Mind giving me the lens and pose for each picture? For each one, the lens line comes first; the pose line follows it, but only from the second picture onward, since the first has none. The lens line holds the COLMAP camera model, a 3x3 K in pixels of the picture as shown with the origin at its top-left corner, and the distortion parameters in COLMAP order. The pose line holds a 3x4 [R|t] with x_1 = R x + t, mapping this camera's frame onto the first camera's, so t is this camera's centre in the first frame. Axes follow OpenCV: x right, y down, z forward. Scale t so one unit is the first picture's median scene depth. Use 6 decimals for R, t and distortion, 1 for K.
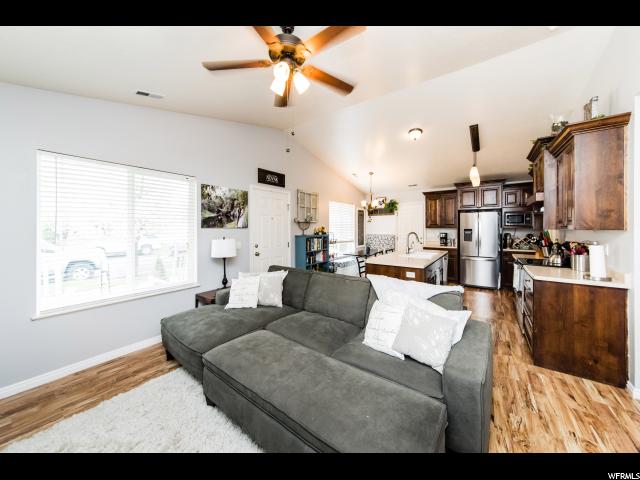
lens RADIAL K [[235.4, 0, 333.2], [0, 235.4, 223.7], [0, 0, 1]] dist [-0.000368, -0.000011]
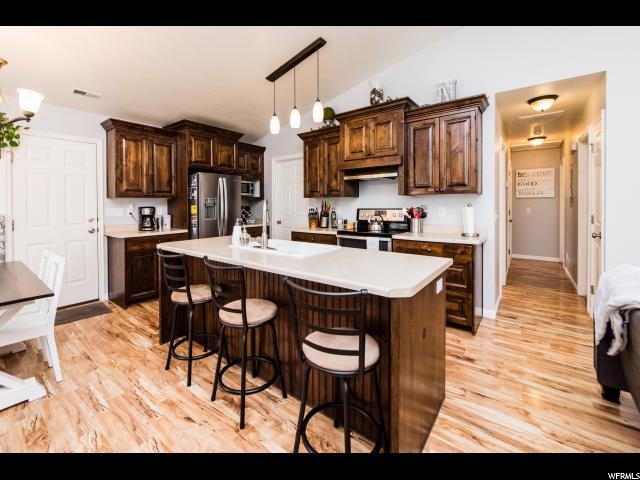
lens RADIAL K [[273.2, 0, 320.2], [0, 273.2, 206.2], [0, 0, 1]] dist [-0.010681, 0.000025]
pose [[0.102491, -0.009674, 0.994687, -0.102299], [-0.004968, 0.999935, 0.010237, 0.028017], [-0.994722, -0.005991, 0.102436, 0.552620]]
